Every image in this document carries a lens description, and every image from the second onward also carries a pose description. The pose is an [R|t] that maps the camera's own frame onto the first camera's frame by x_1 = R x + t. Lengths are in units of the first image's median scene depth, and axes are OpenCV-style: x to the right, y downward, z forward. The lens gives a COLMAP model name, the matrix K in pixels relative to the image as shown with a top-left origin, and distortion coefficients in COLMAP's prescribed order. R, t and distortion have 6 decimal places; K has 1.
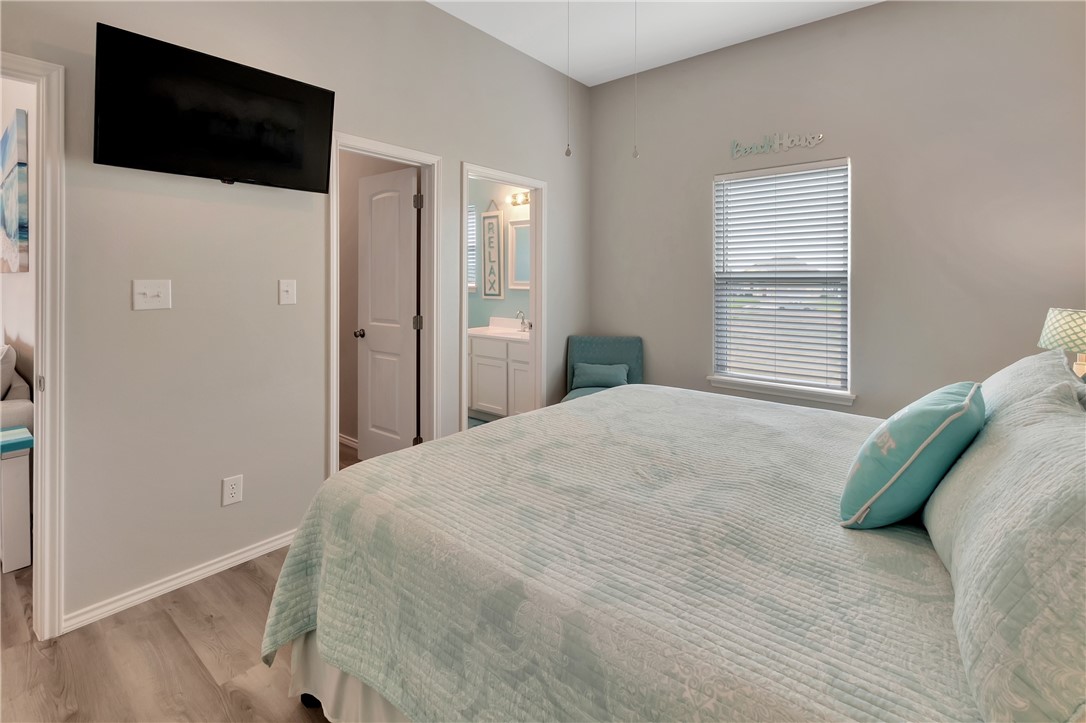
lens RADIAL K [[494.9, 0, 540.2], [0, 494.9, 310.2], [0, 0, 1]] dist [0.000372, 0.000155]
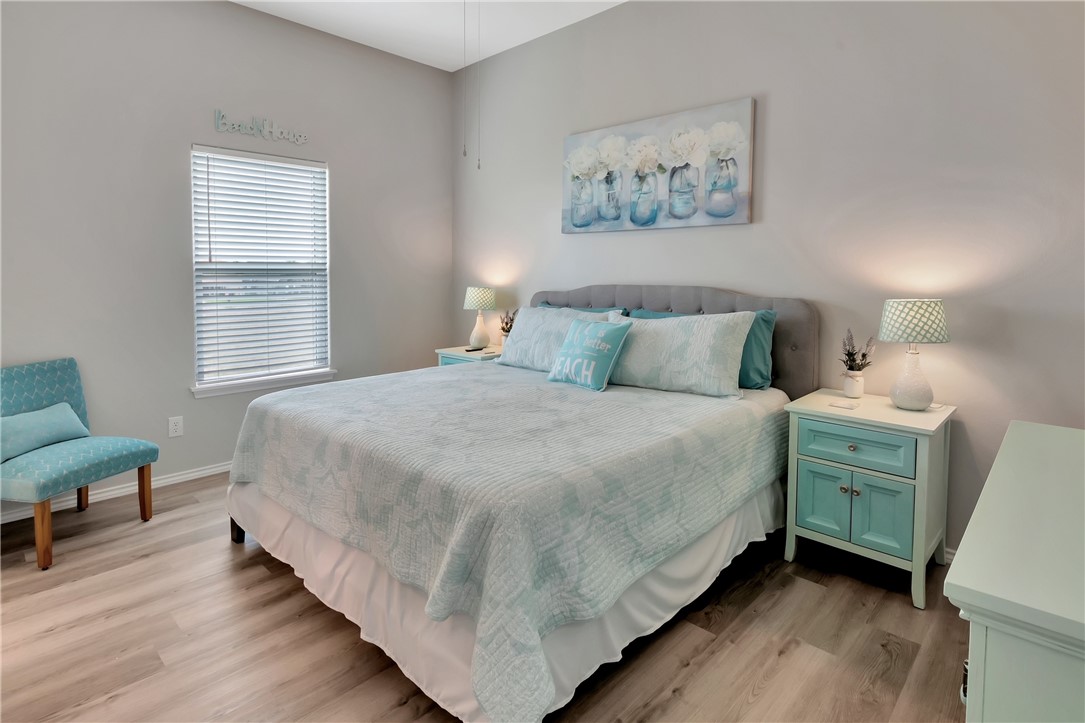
lens RADIAL K [[562.6, 0, 543.9], [0, 562.6, 344.7], [0, 0, 1]] dist [-0.002909, -0.000308]
pose [[0.072030, -0.132156, 0.988608, -0.635043], [0.062662, 0.989825, 0.127753, -0.025752], [-0.995432, 0.052746, 0.079578, 0.393506]]
